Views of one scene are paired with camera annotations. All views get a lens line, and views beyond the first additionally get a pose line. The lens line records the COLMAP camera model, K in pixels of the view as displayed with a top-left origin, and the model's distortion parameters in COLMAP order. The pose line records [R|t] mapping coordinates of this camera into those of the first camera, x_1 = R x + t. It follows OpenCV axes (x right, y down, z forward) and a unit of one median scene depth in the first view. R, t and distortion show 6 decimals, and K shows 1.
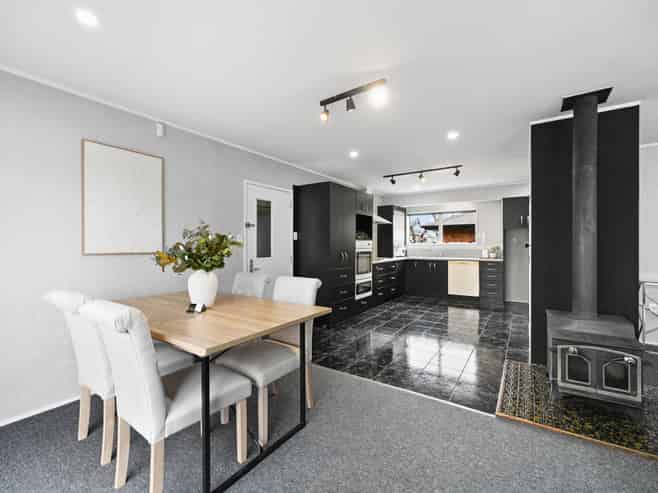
lens RADIAL K [[292.2, 0, 329.0], [0, 292.2, 246.5], [0, 0, 1]] dist [-0.000137, -0.000091]
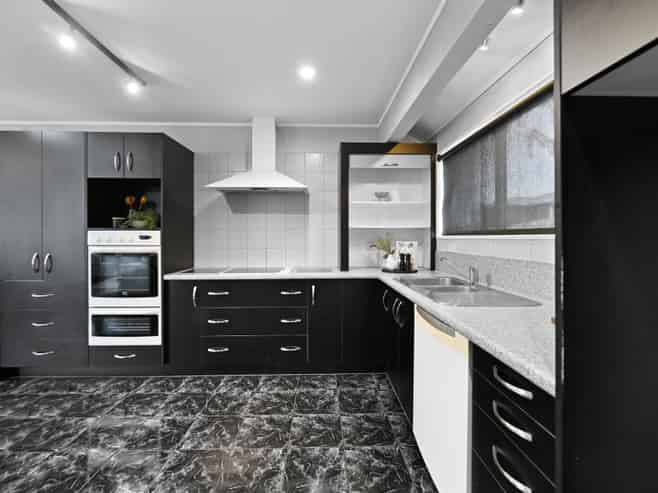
lens RADIAL K [[288.0, 0, 358.7], [0, 288.0, 246.4], [0, 0, 1]] dist [-0.000242, -0.000395]
pose [[0.572165, -0.006171, -0.820116, 0.639767], [-0.004306, 0.999935, -0.010528, 0.008656], [0.820127, 0.009555, 0.572101, 0.896188]]
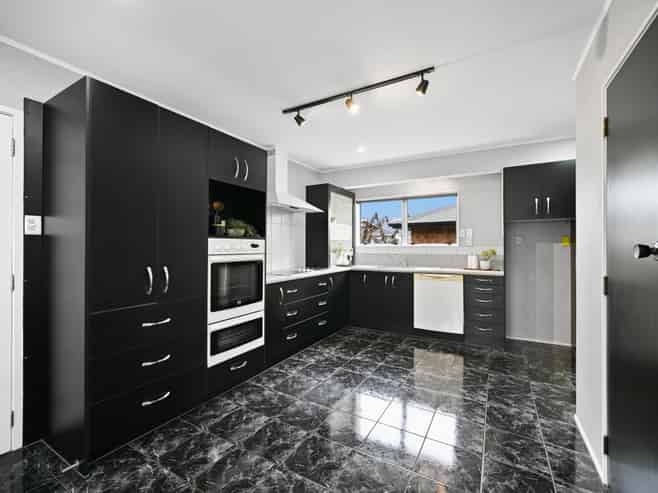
lens RADIAL K [[292.2, 0, 329.0], [0, 292.2, 246.5], [0, 0, 1]] dist [-0.000137, -0.000091]
pose [[0.997689, 0.003545, 0.067851, 0.202686], [-0.003164, 0.999979, -0.005720, -0.004100], [-0.067870, 0.005493, 0.997679, 0.431822]]
